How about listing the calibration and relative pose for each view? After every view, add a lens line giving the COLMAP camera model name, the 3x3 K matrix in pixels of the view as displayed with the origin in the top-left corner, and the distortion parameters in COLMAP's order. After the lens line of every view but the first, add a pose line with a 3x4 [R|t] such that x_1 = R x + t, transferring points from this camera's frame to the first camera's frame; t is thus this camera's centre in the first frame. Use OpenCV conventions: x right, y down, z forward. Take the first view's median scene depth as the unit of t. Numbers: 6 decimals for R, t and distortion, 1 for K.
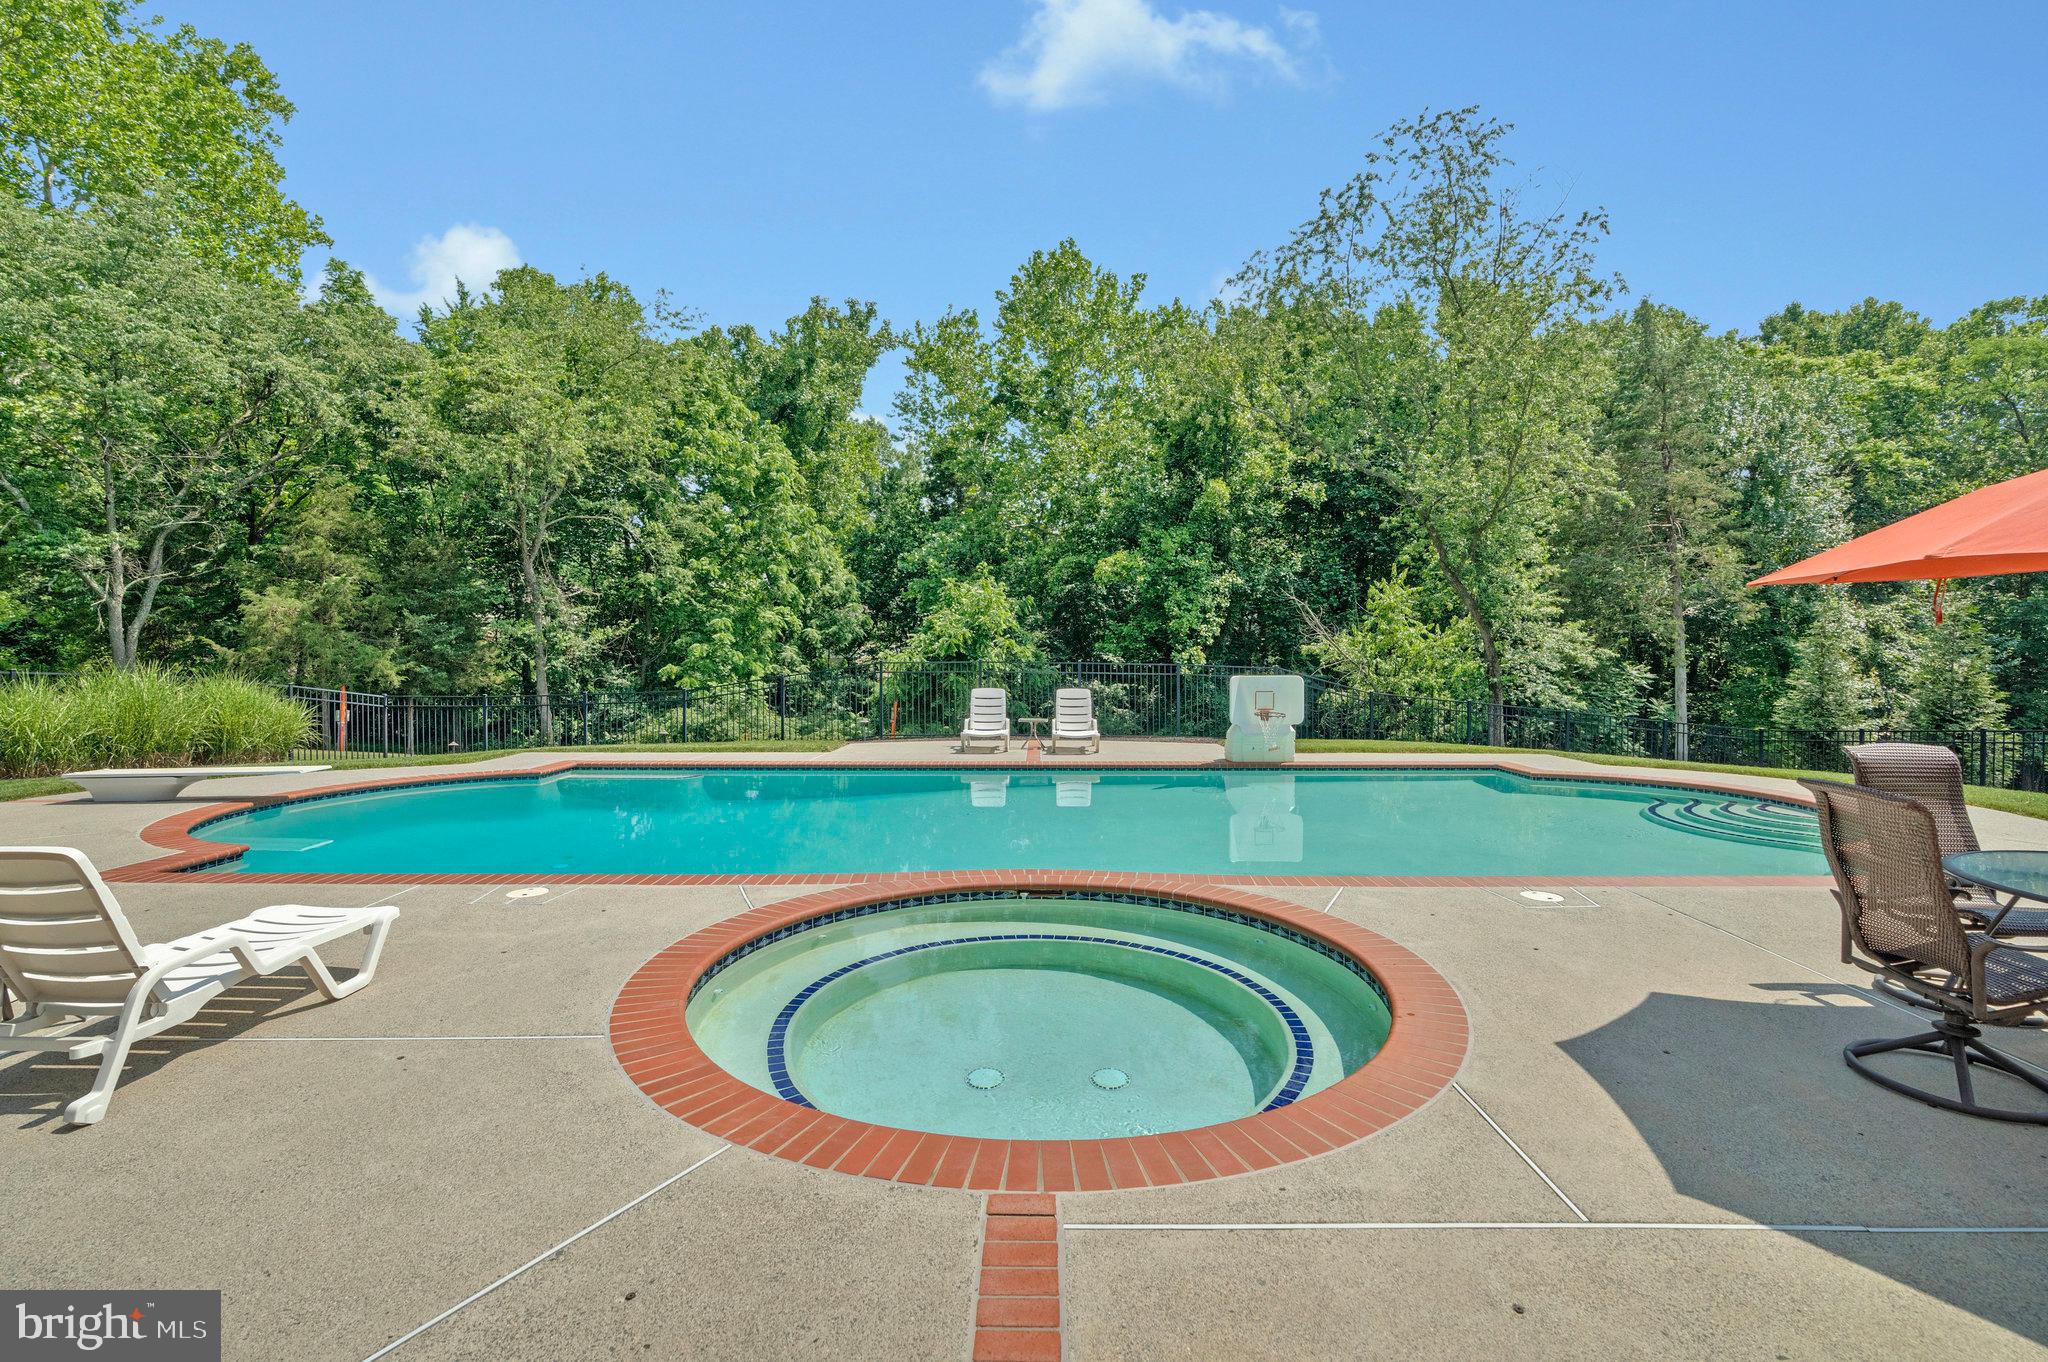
lens RADIAL K [[963.1, 0, 1027.4], [0, 963.1, 653.8], [0, 0, 1]] dist [0.000256, -0.000055]
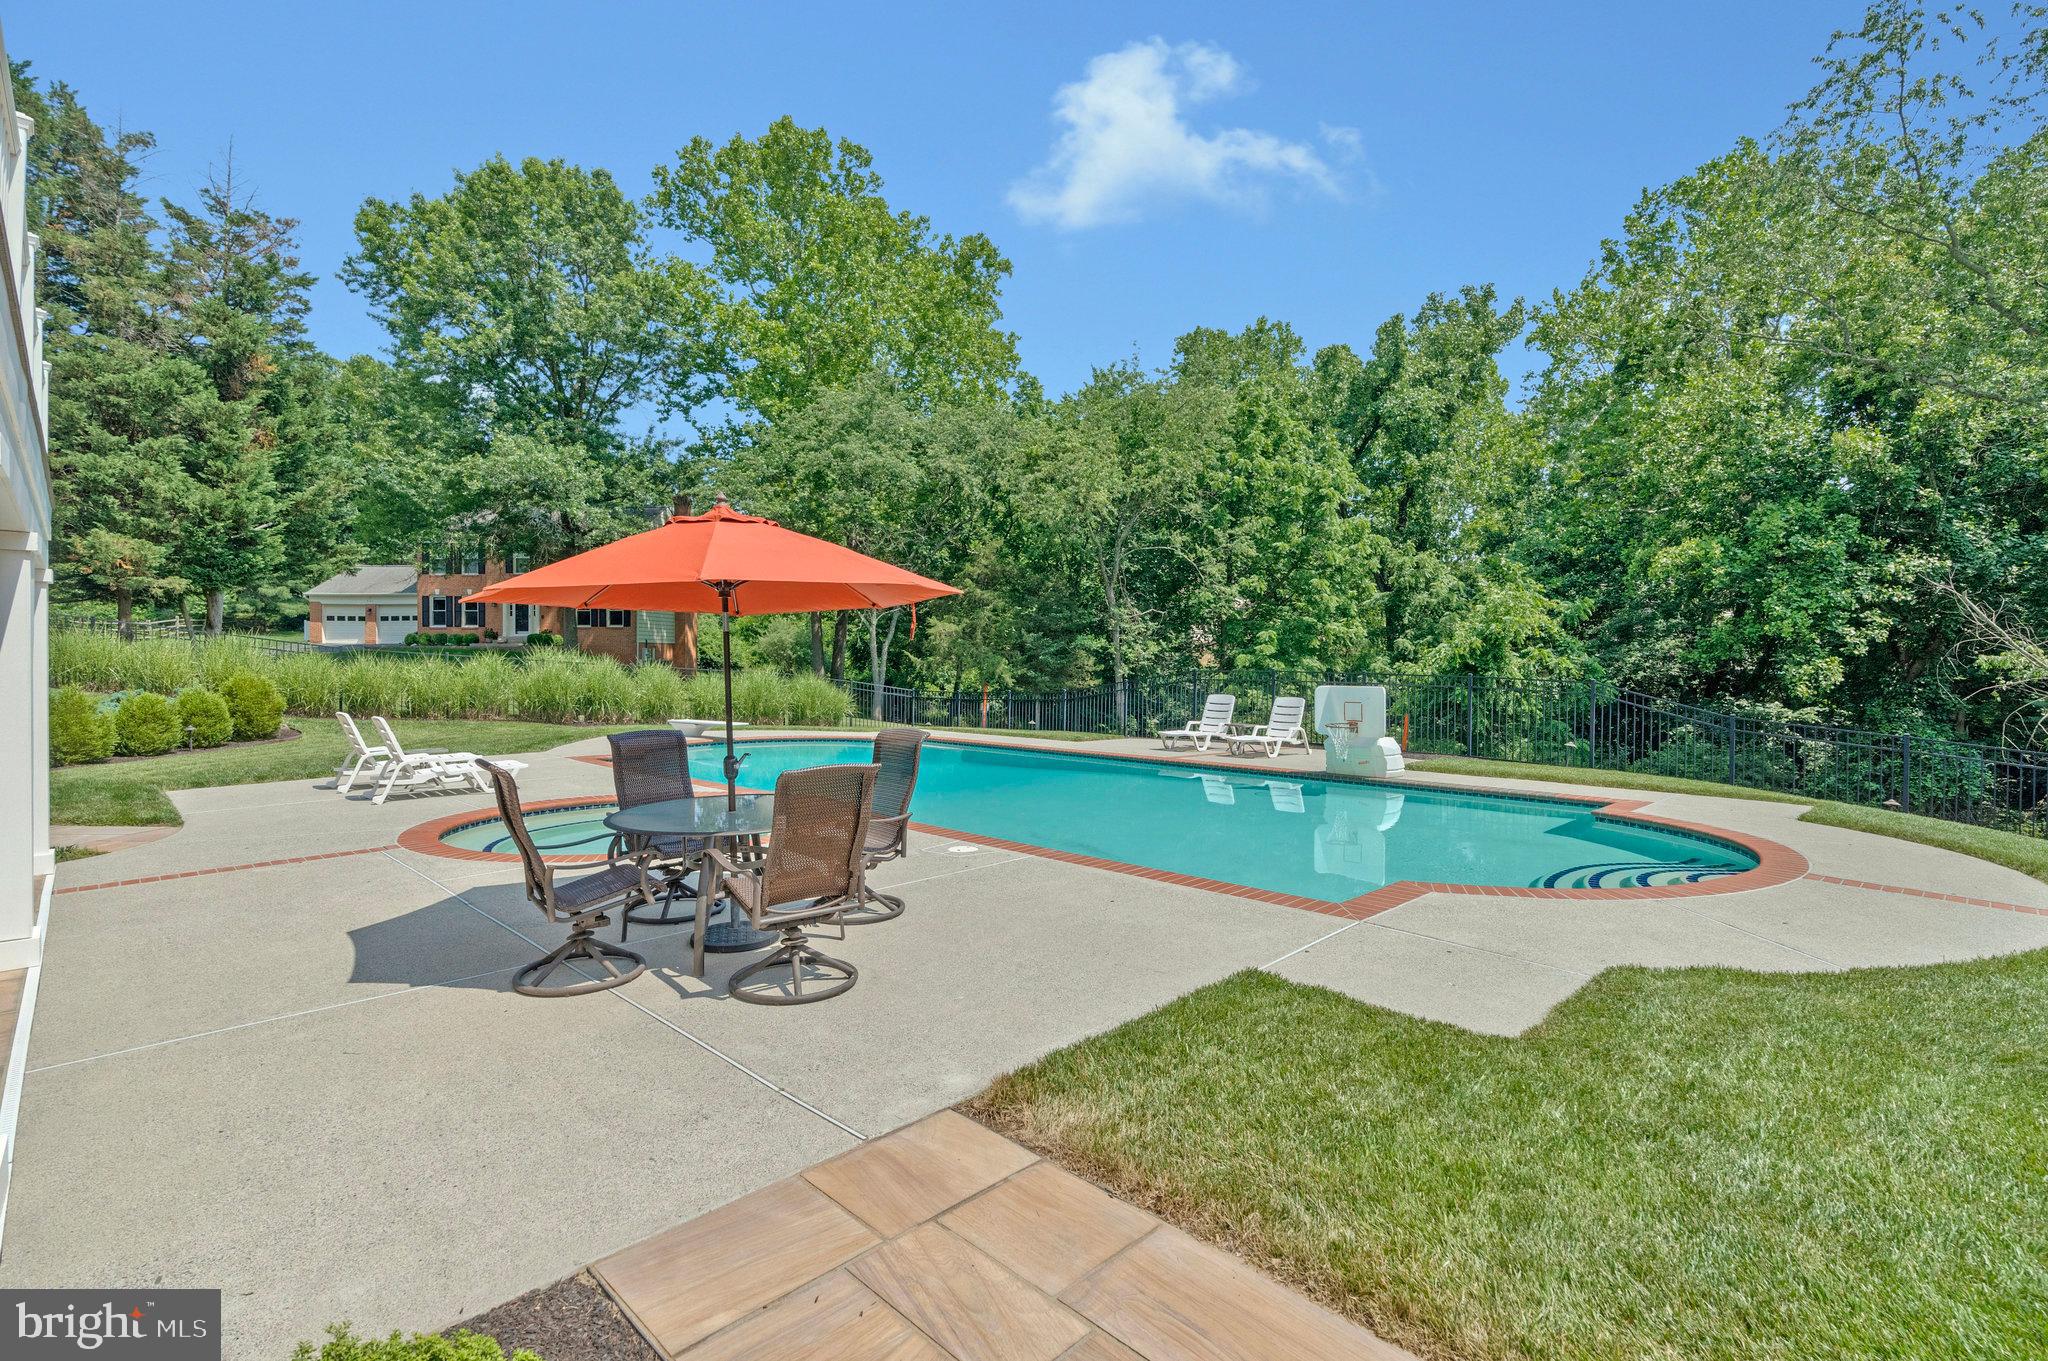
lens RADIAL K [[986.6, 0, 1017.9], [0, 986.6, 667.0], [0, 0, 1]] dist [0.001051, 0.000606]
pose [[0.695795, 0.008710, -0.718188, 0.292522], [-0.007443, 0.999960, 0.004917, 0.000614], [0.718202, 0.001924, 0.695832, 0.027335]]
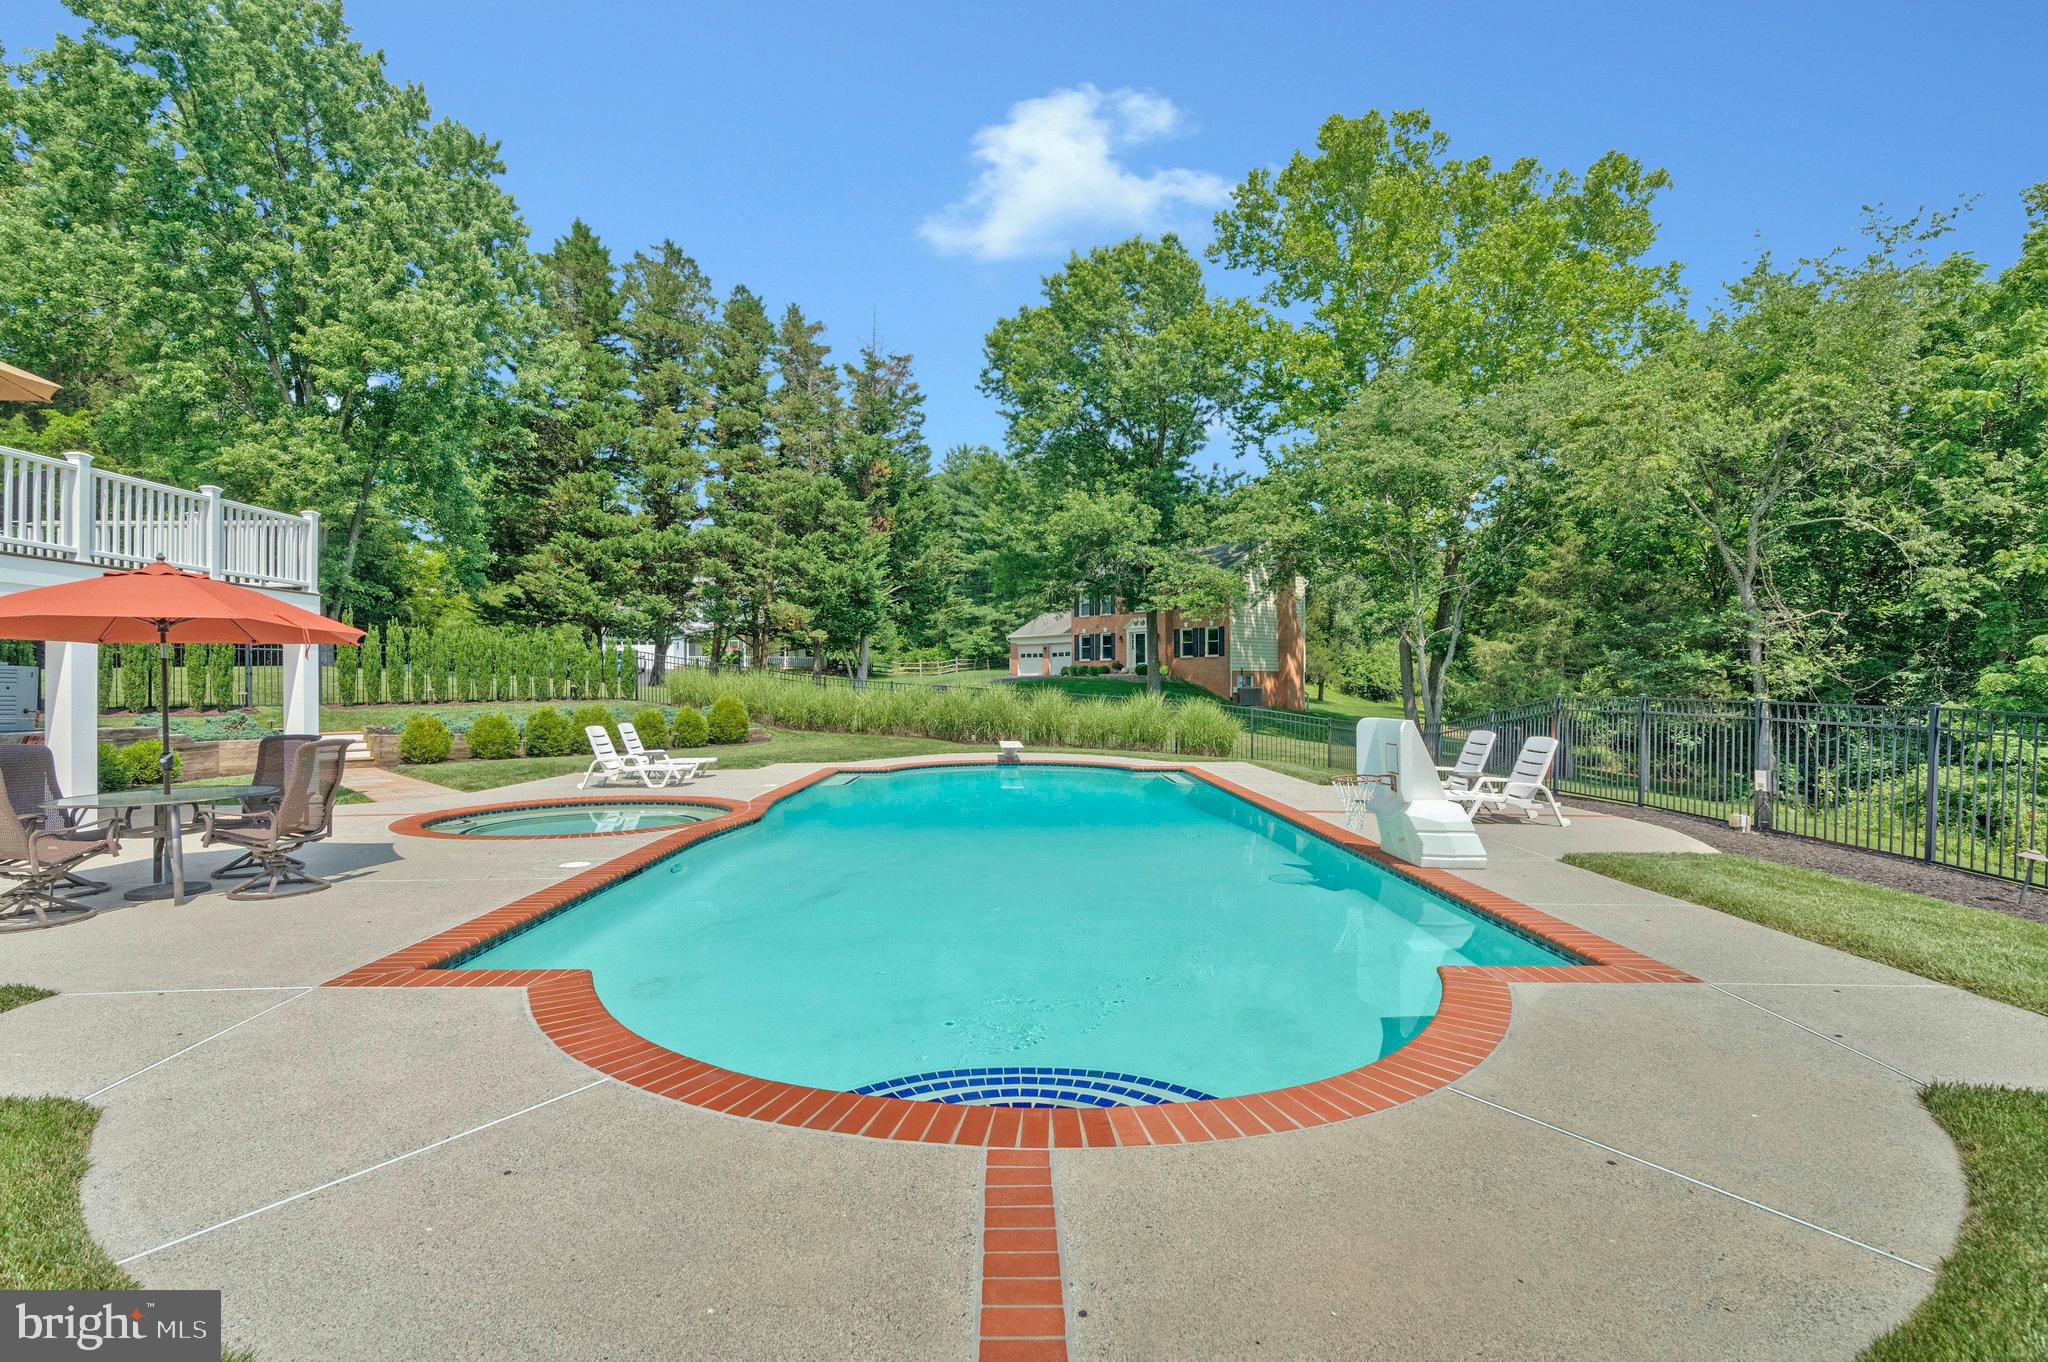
lens RADIAL K [[967.1, 0, 1019.9], [0, 967.1, 693.2], [0, 0, 1]] dist [0.006576, 0.001097]
pose [[0.009502, 0.006941, -0.999931, 0.350081], [-0.003507, 0.999970, 0.006908, 0.001096], [0.999949, 0.003441, 0.009526, 0.295842]]
